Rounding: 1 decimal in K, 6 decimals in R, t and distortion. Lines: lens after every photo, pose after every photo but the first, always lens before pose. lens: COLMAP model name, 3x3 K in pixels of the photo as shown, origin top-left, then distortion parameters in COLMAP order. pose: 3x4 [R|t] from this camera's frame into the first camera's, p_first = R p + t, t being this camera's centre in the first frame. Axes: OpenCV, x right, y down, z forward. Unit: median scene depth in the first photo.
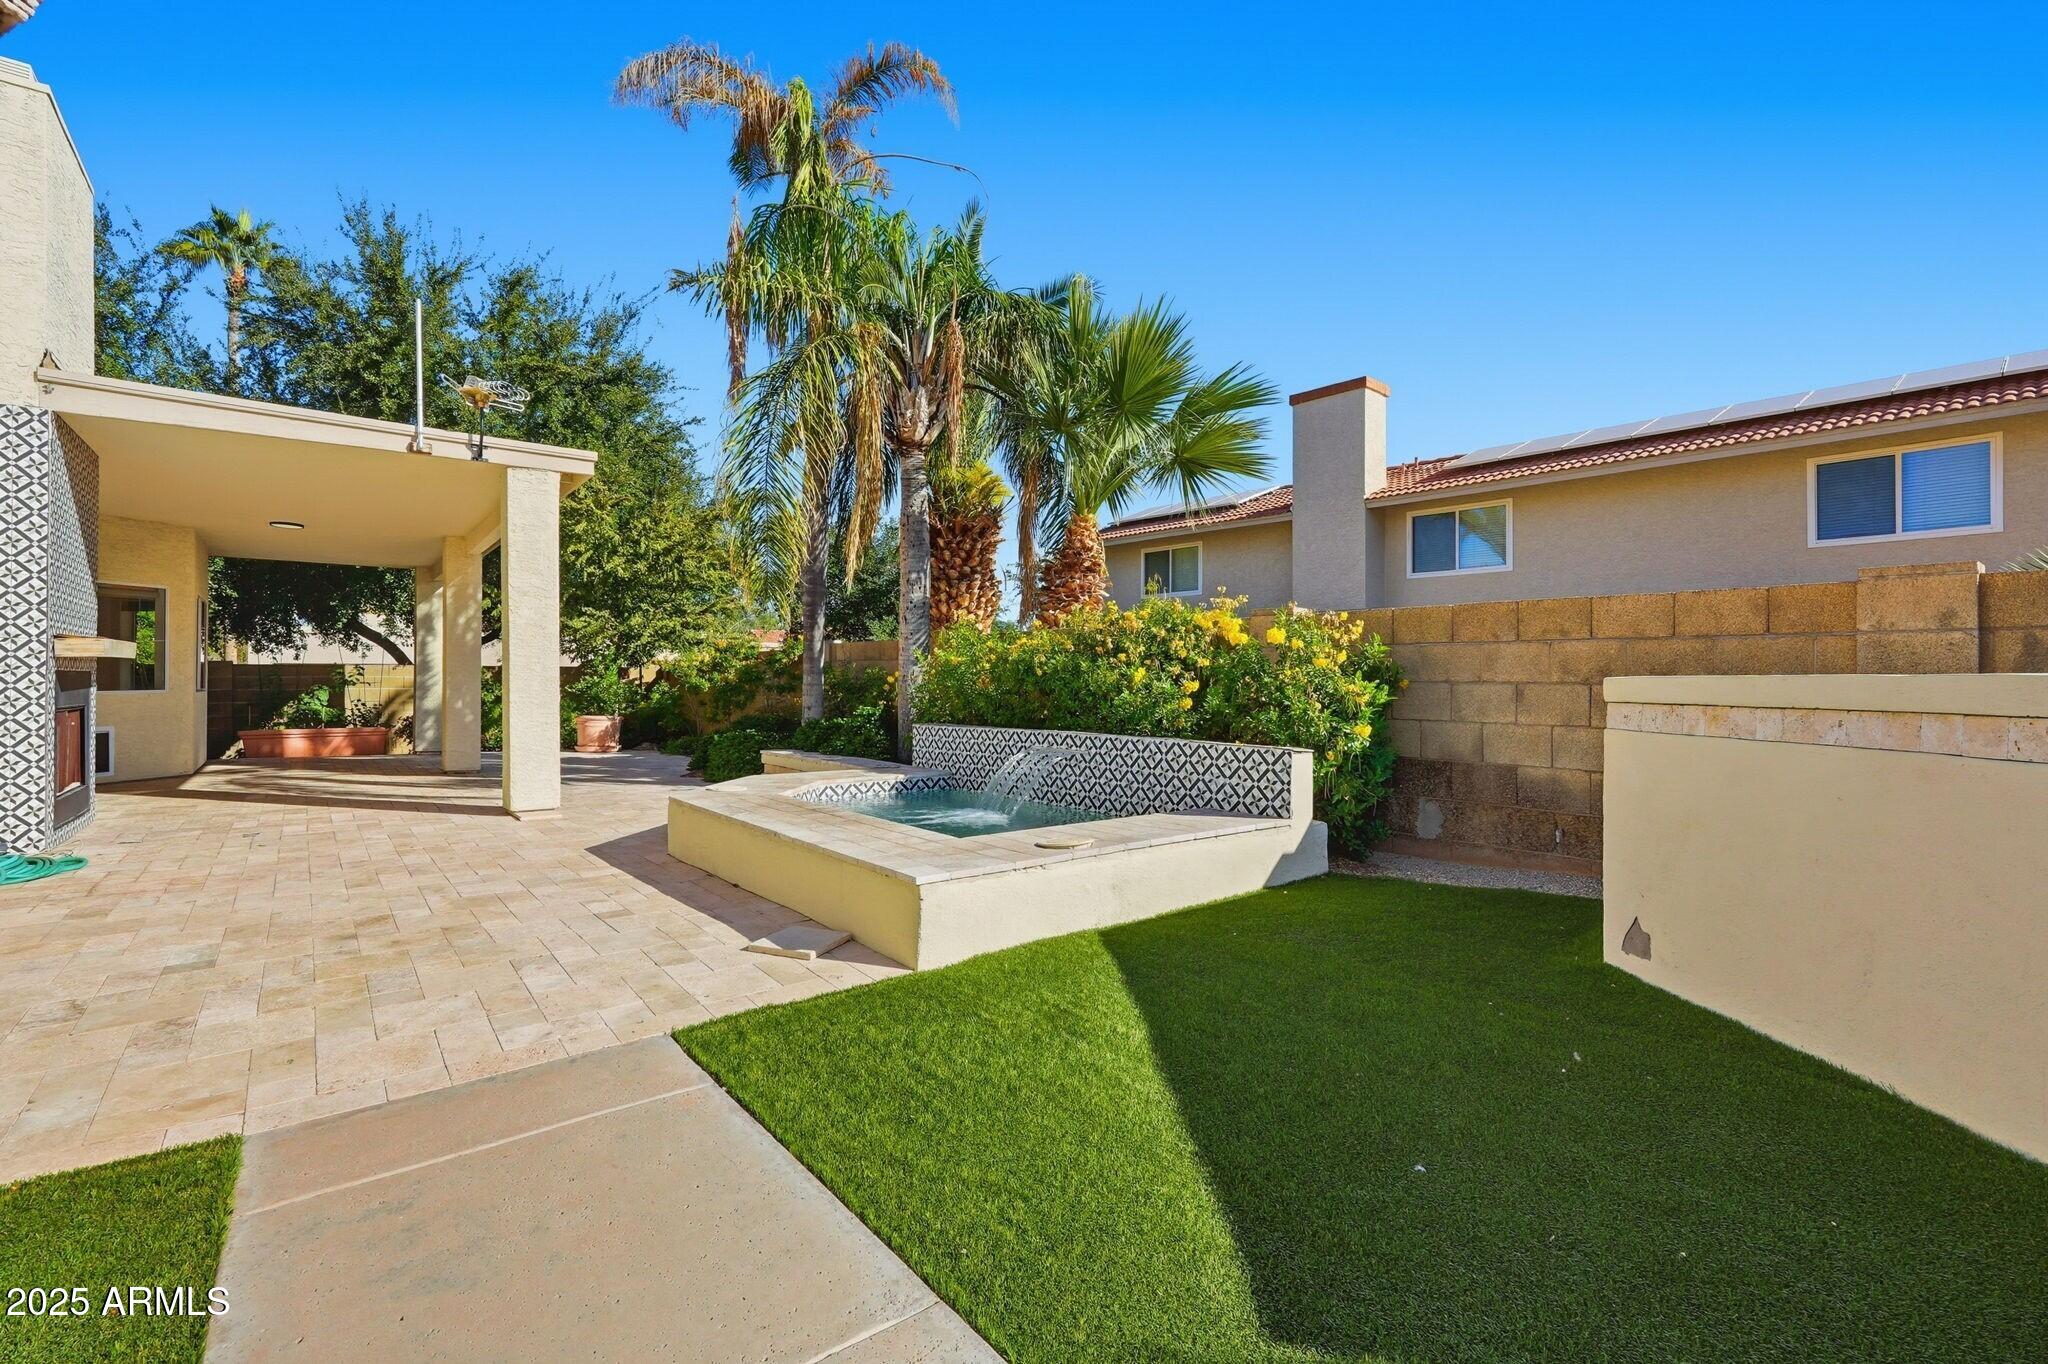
lens RADIAL K [[920.4, 0, 1030.4], [0, 920.4, 677.8], [0, 0, 1]] dist [-0.020650, 0.013813]
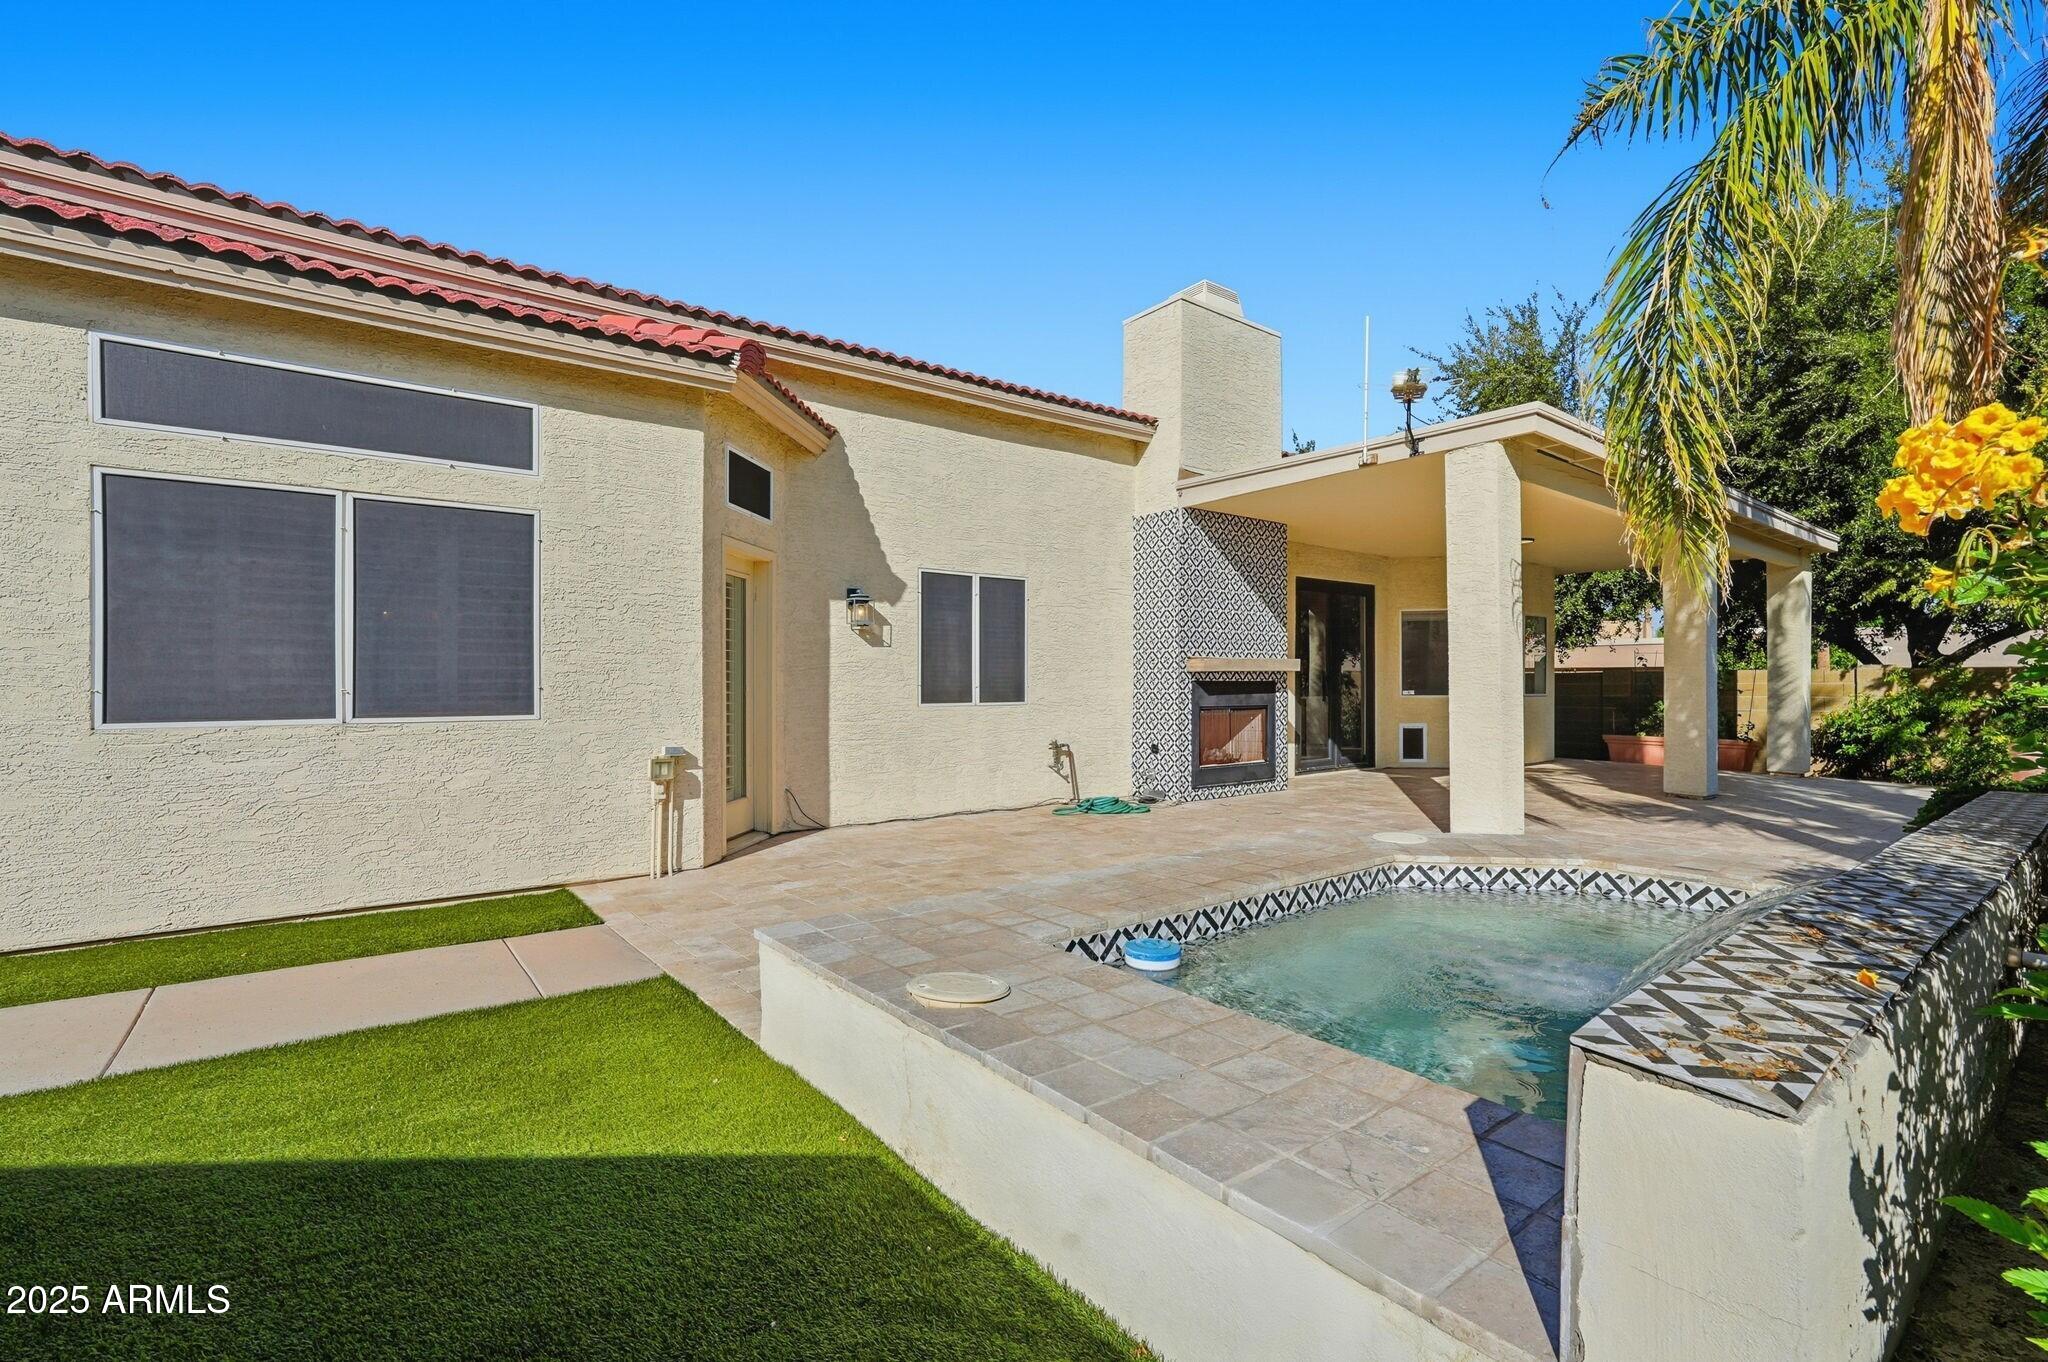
lens RADIAL K [[924.5, 0, 1027.8], [0, 924.5, 681.4], [0, 0, 1]] dist [-0.003949, 0.000612]
pose [[-0.001915, -0.002658, -0.999995, 0.287465], [0.001967, 0.999995, -0.002662, -0.002751], [0.999996, -0.001973, -0.001910, 0.490419]]
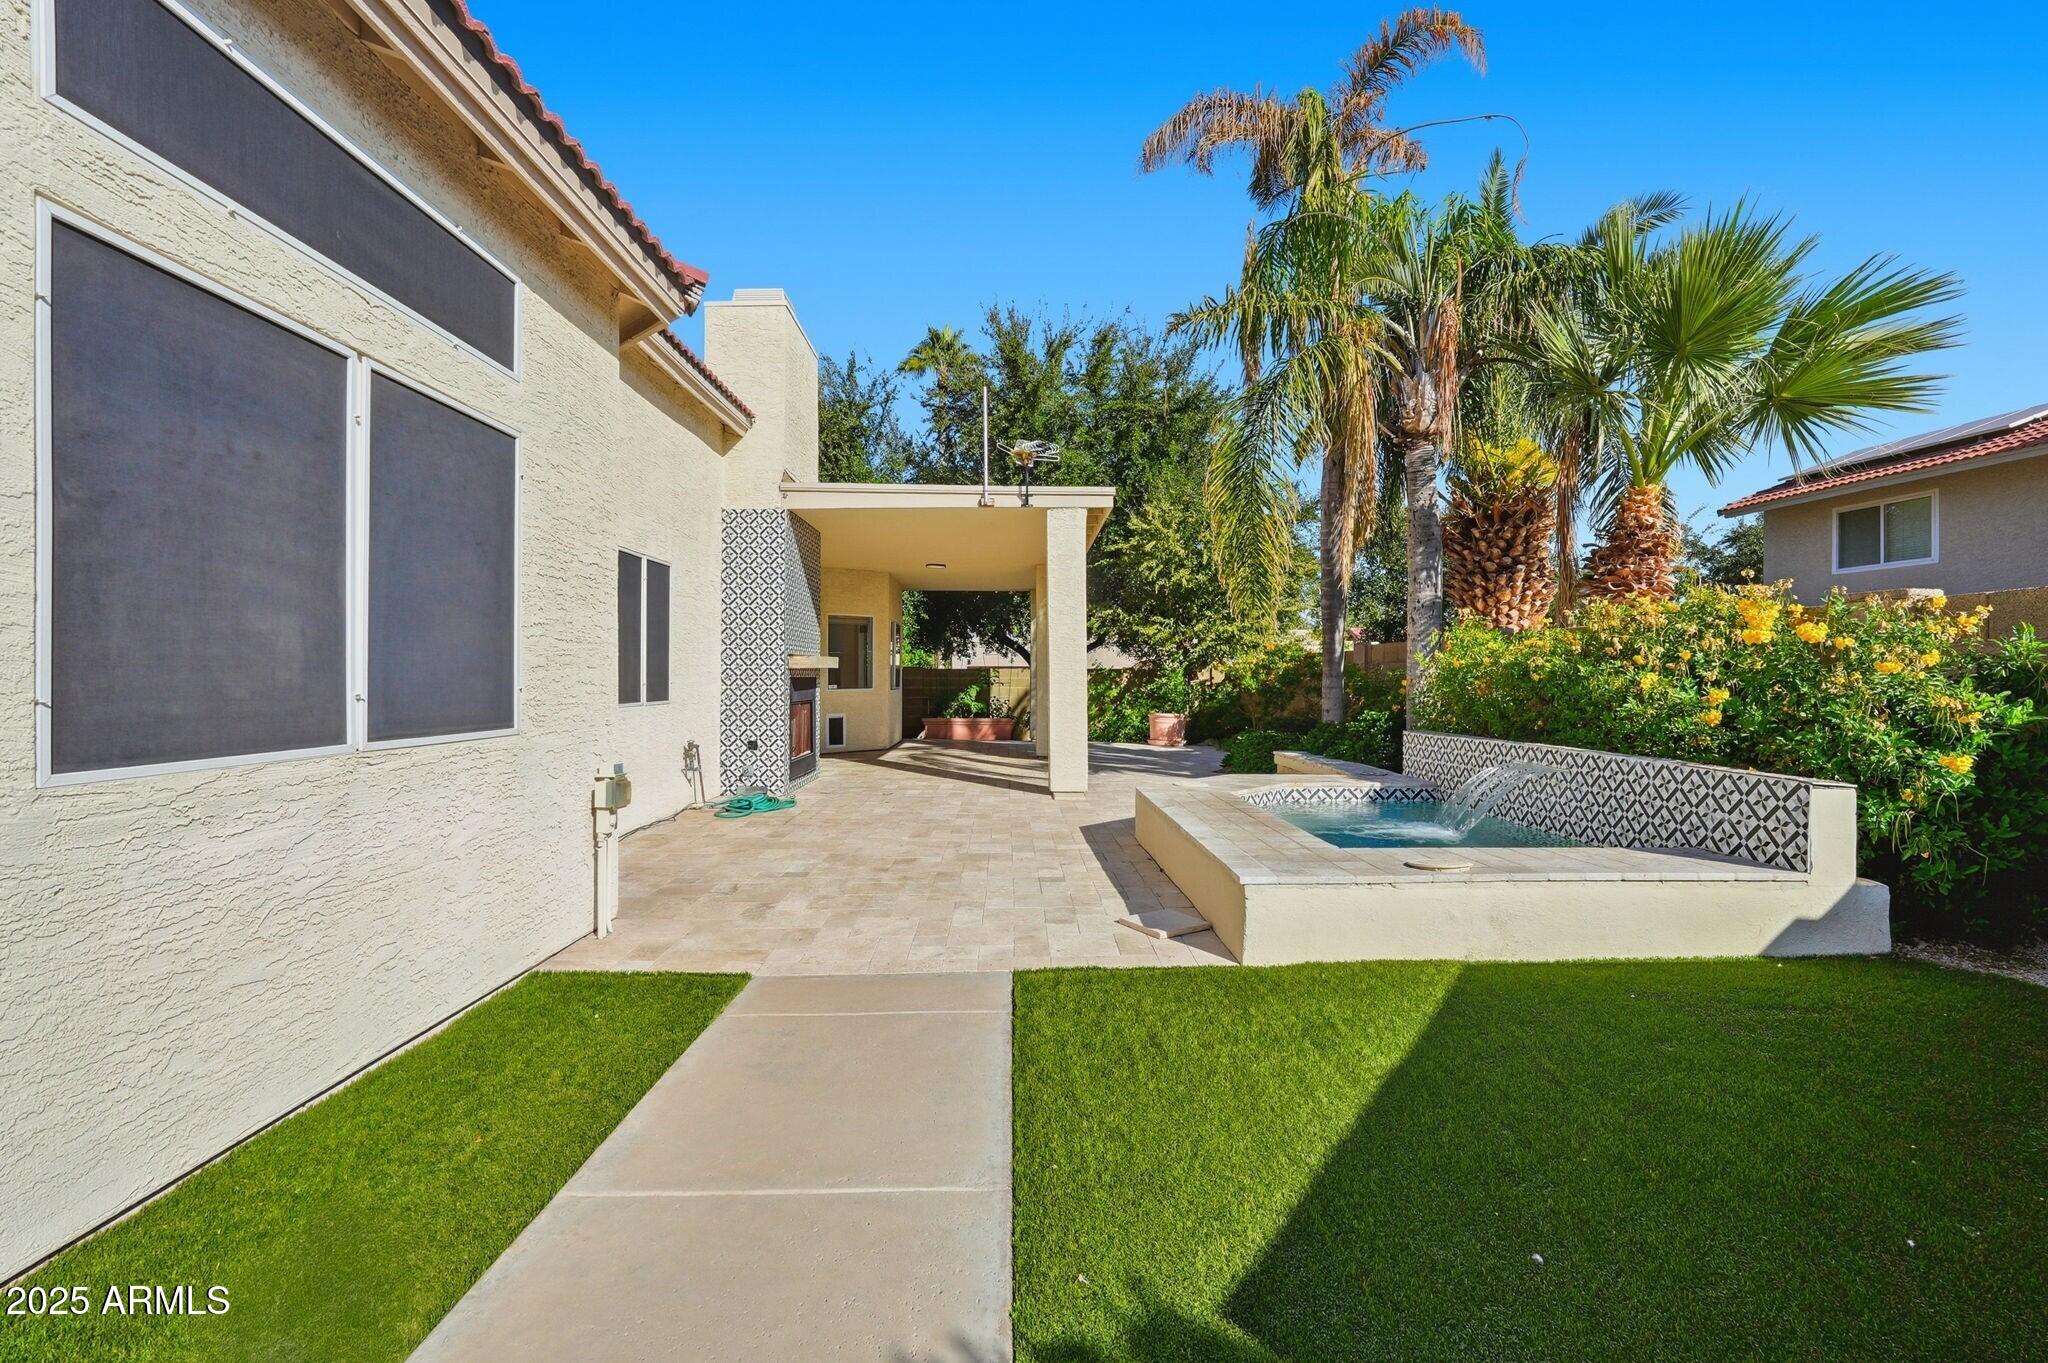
lens RADIAL K [[928.9, 0, 1033.6], [0, 928.9, 678.8], [0, 0, 1]] dist [-0.006314, 0.000913]
pose [[0.800098, 0.000870, -0.599869, 0.129525], [0.000645, 0.999997, 0.002311, -0.005771], [0.599869, -0.002236, 0.800095, -0.001417]]
